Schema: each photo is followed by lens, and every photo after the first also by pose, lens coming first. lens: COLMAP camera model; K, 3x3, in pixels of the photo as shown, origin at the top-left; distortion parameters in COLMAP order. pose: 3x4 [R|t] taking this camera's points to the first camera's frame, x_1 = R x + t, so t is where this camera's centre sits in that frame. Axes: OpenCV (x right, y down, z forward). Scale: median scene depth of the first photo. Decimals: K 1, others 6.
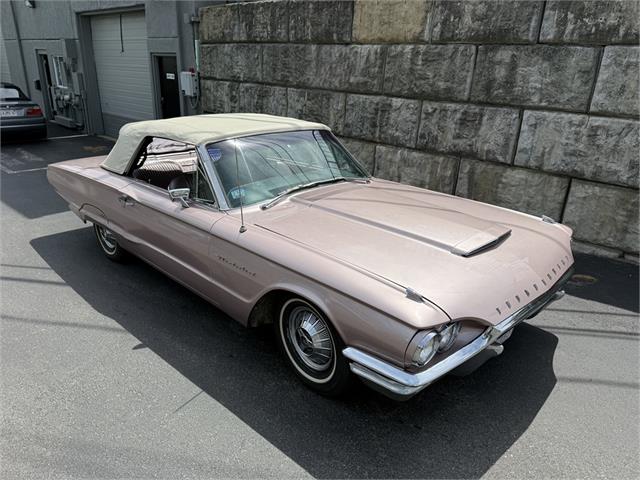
lens RADIAL K [[481.5, 0, 308.5], [0, 481.5, 246.4], [0, 0, 1]] dist [0.040752, -0.051179]
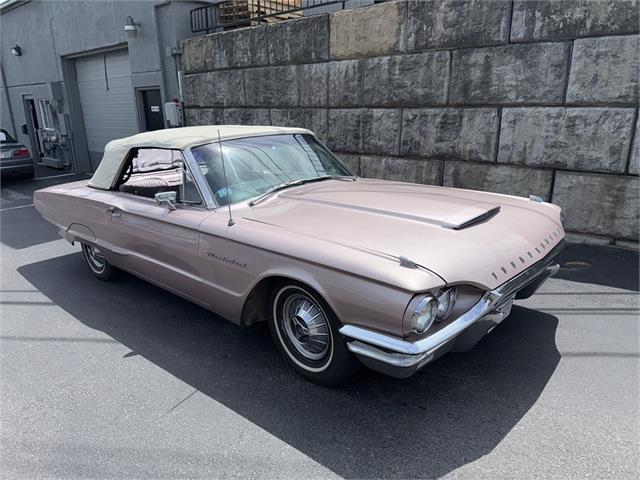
lens RADIAL K [[479.8, 0, 305.6], [0, 479.8, 242.2], [0, 0, 1]] dist [0.058677, -0.081485]
pose [[0.998081, -0.060367, 0.013795, 0.000439], [0.061278, 0.994937, -0.079653, 0.051427], [-0.008917, 0.080346, 0.996727, 0.008978]]
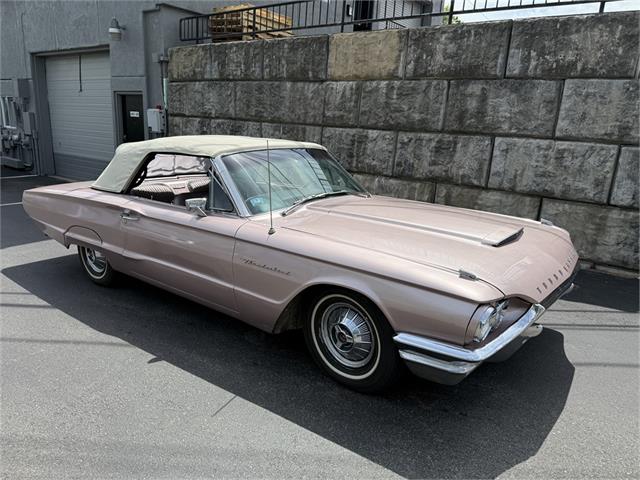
lens RADIAL K [[479.7, 0, 308.1], [0, 479.7, 243.5], [0, 0, 1]] dist [0.083660, -0.129689]
pose [[0.992263, -0.016593, 0.123042, -0.102778], [0.029791, 0.993897, -0.106217, 0.055310], [-0.120528, 0.109060, 0.986701, -0.000954]]
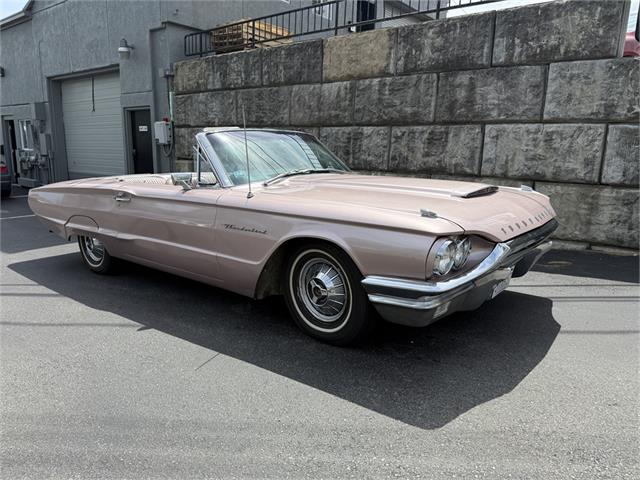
lens RADIAL K [[481.0, 0, 307.9], [0, 481.0, 240.0], [0, 0, 1]] dist [0.084174, -0.138461]
pose [[0.995646, -0.032379, 0.087416, -0.059107], [0.046876, 0.984456, -0.169261, 0.135013], [-0.080577, 0.172621, 0.981687, -0.011330]]
